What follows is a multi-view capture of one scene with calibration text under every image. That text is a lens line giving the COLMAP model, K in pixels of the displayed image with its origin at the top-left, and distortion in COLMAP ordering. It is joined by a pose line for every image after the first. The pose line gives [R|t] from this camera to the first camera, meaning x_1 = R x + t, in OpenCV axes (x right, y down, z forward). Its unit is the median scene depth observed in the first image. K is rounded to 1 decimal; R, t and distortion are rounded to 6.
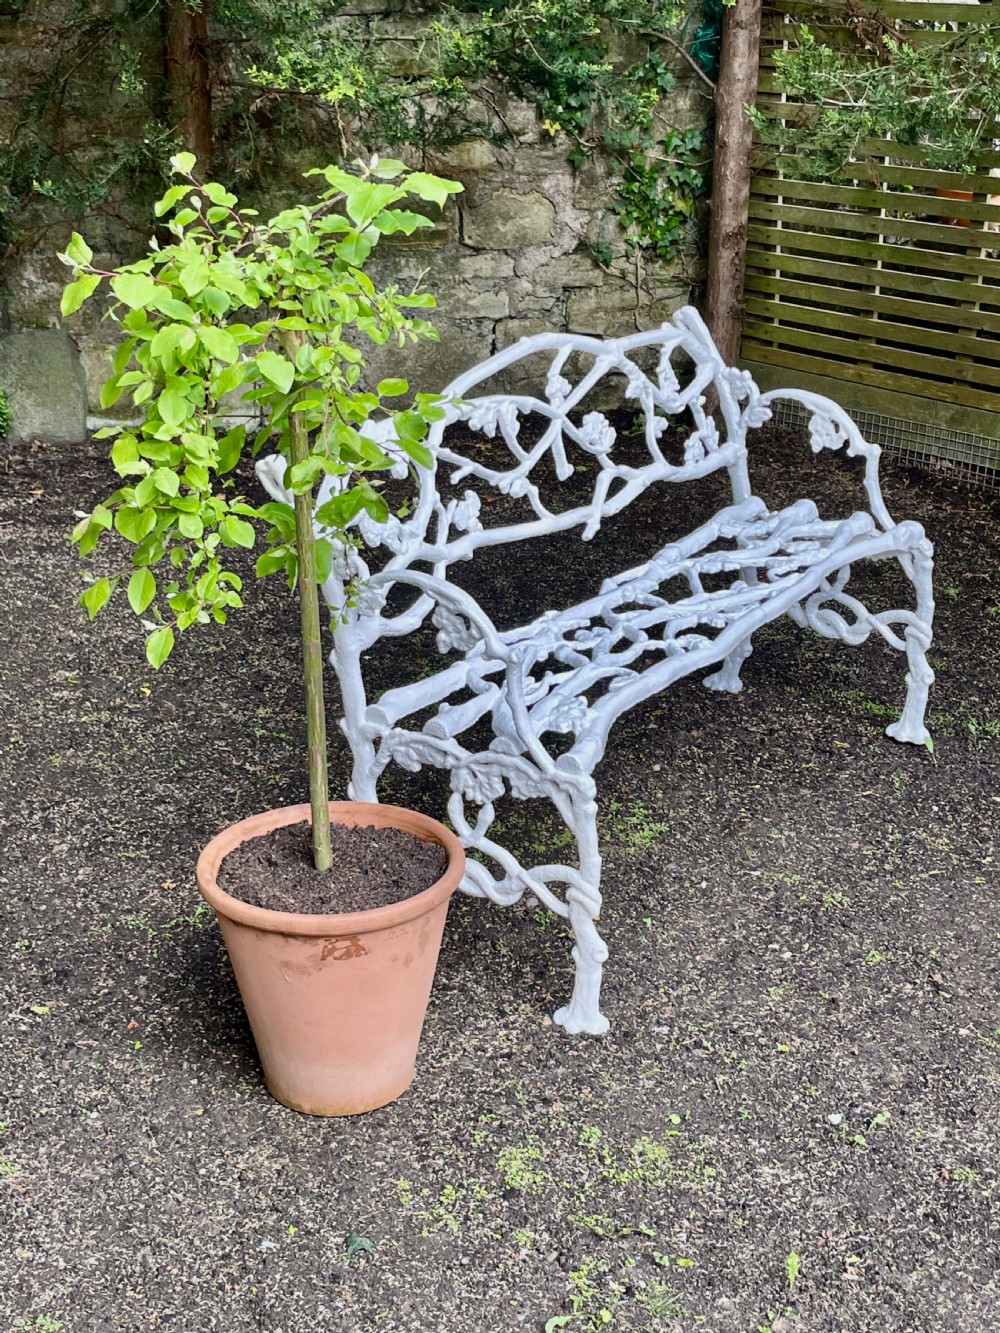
lens RADIAL K [[1973.8, 0, 494.9], [0, 1973.8, 645.9], [0, 0, 1]] dist [0.205545, -0.657177]
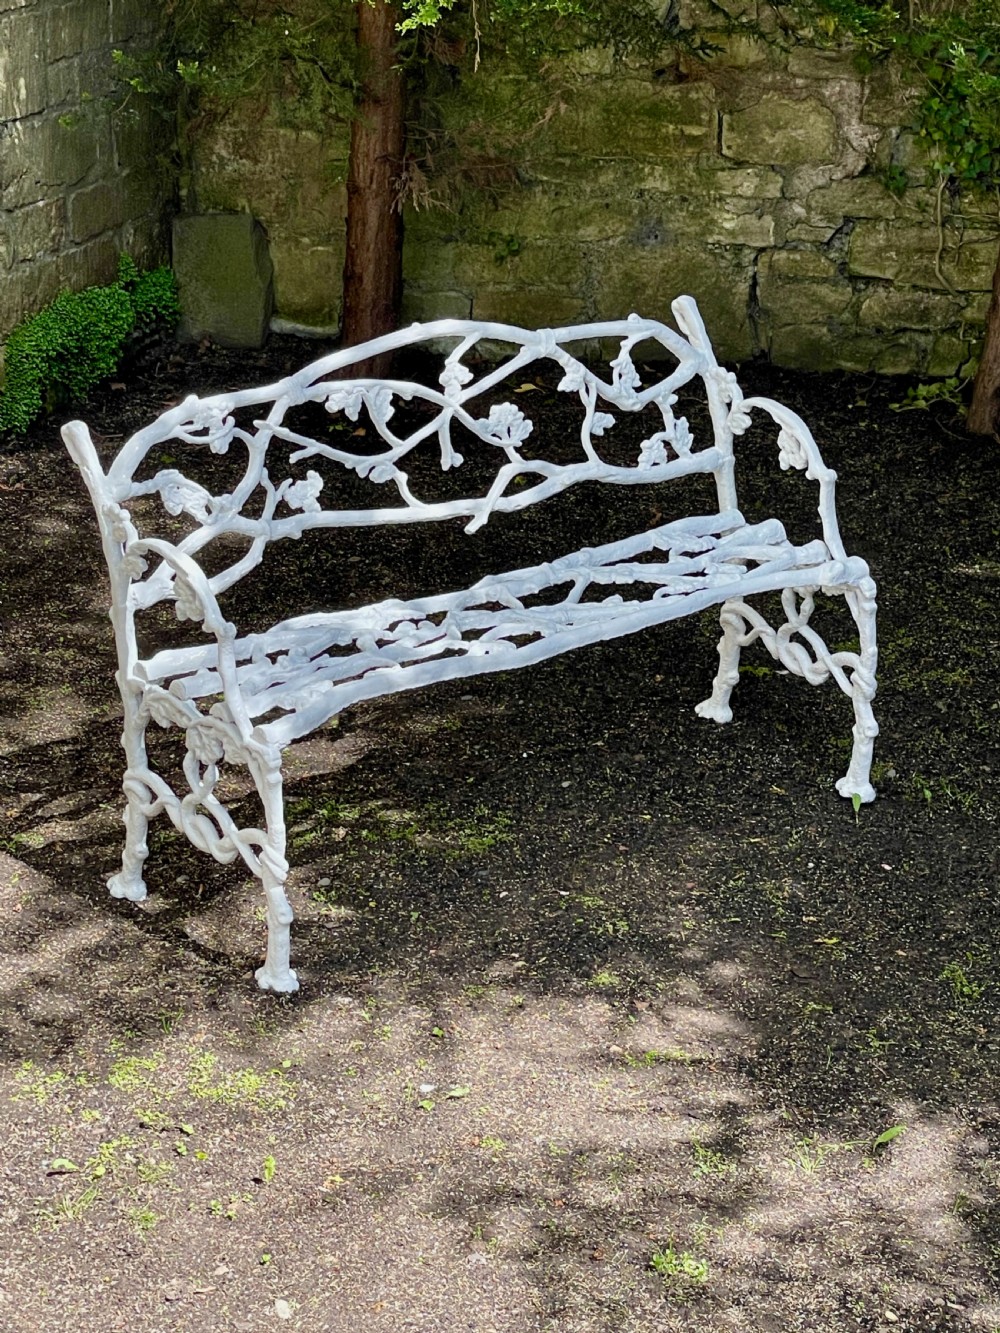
lens RADIAL K [[3466.9, 0, 500.0], [0, 3466.9, 666.5], [0, 0, 1]] dist [0.063694, 0.920753]
pose [[0.943970, 0.134433, -0.301411, 0.616675], [-0.131568, 0.990857, 0.029884, -0.043991], [0.302672, 0.011447, 0.953026, -0.656682]]
